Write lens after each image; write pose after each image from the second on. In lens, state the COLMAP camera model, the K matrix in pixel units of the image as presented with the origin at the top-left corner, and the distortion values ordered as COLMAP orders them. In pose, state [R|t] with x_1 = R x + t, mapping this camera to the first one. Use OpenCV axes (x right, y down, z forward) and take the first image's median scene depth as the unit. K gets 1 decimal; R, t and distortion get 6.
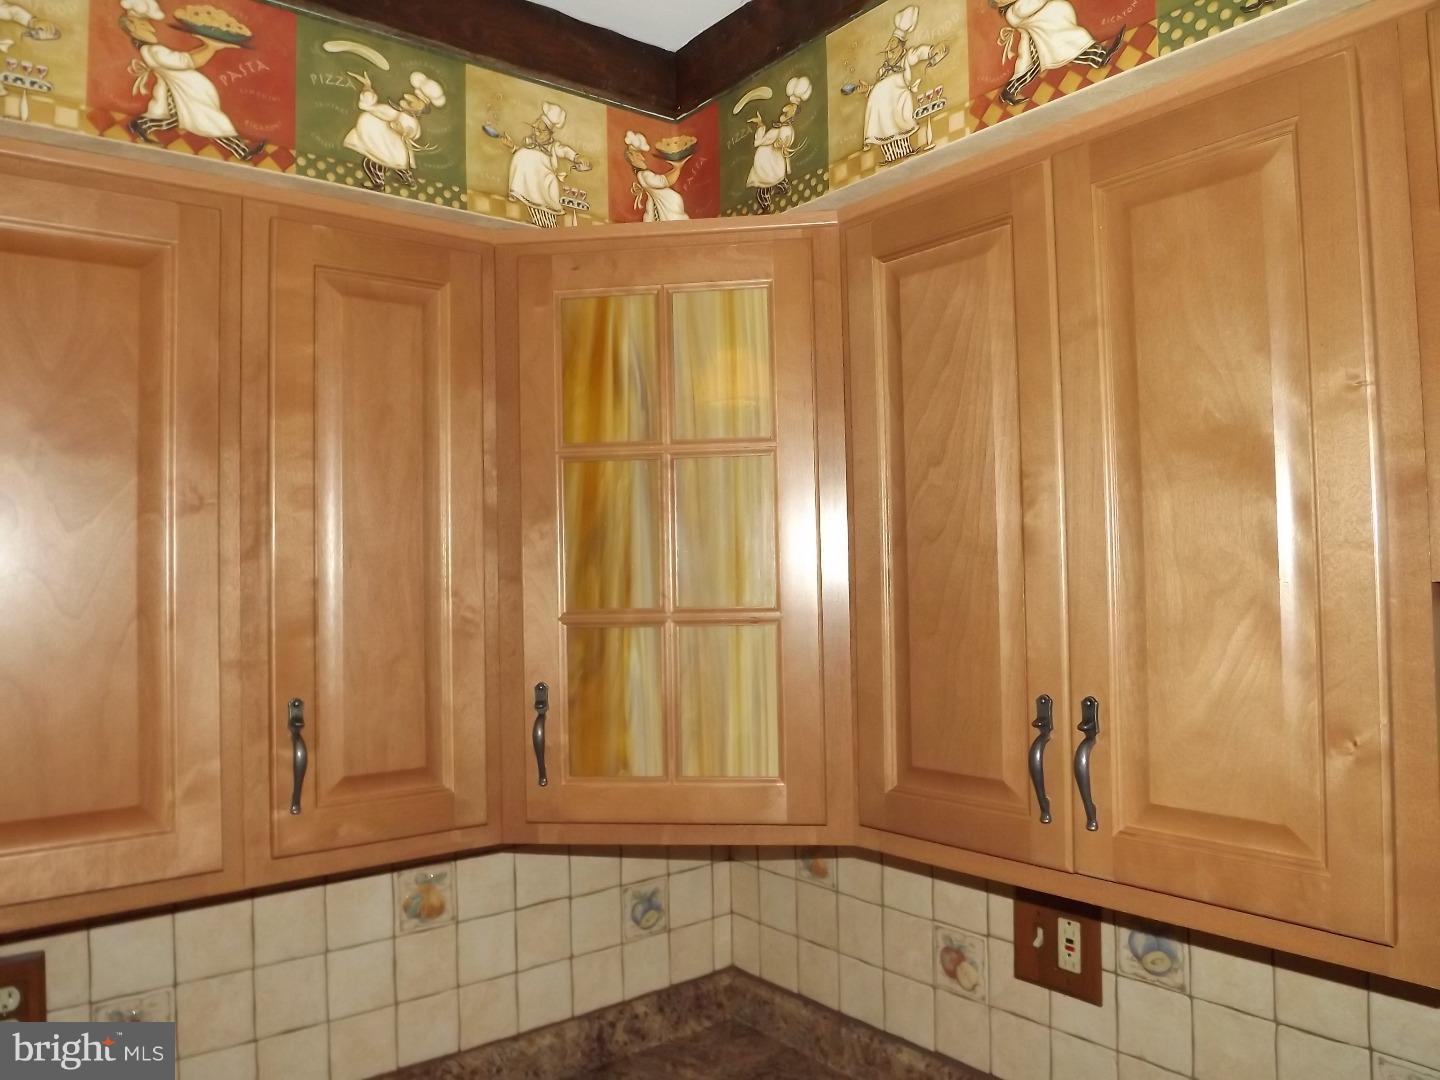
lens RADIAL K [[1074.9, 0, 671.4], [0, 1074.9, 535.2], [0, 0, 1]] dist [-0.062154, 0.007312]
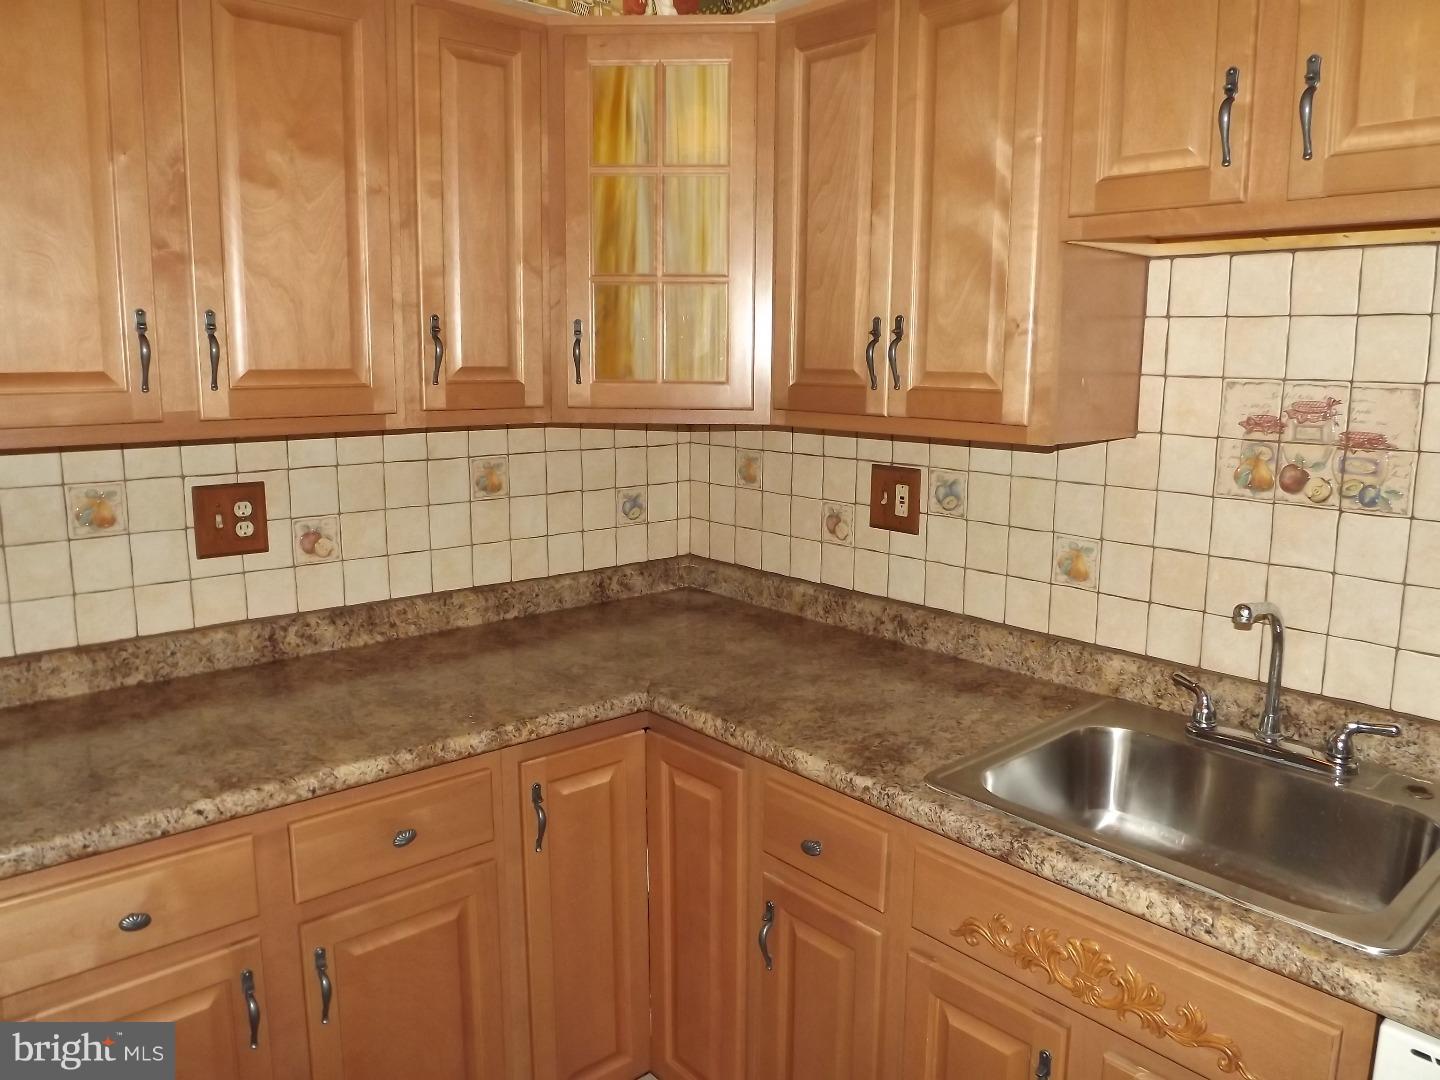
lens RADIAL K [[1074.9, 0, 713.2], [0, 1074.9, 526.0], [0, 0, 1]] dist [-0.062154, 0.007312]
pose [[0.996333, 0.013635, 0.084465, -0.051529], [-0.029826, 0.980643, 0.193519, 0.123989], [-0.080192, -0.195329, 0.977454, -0.621751]]
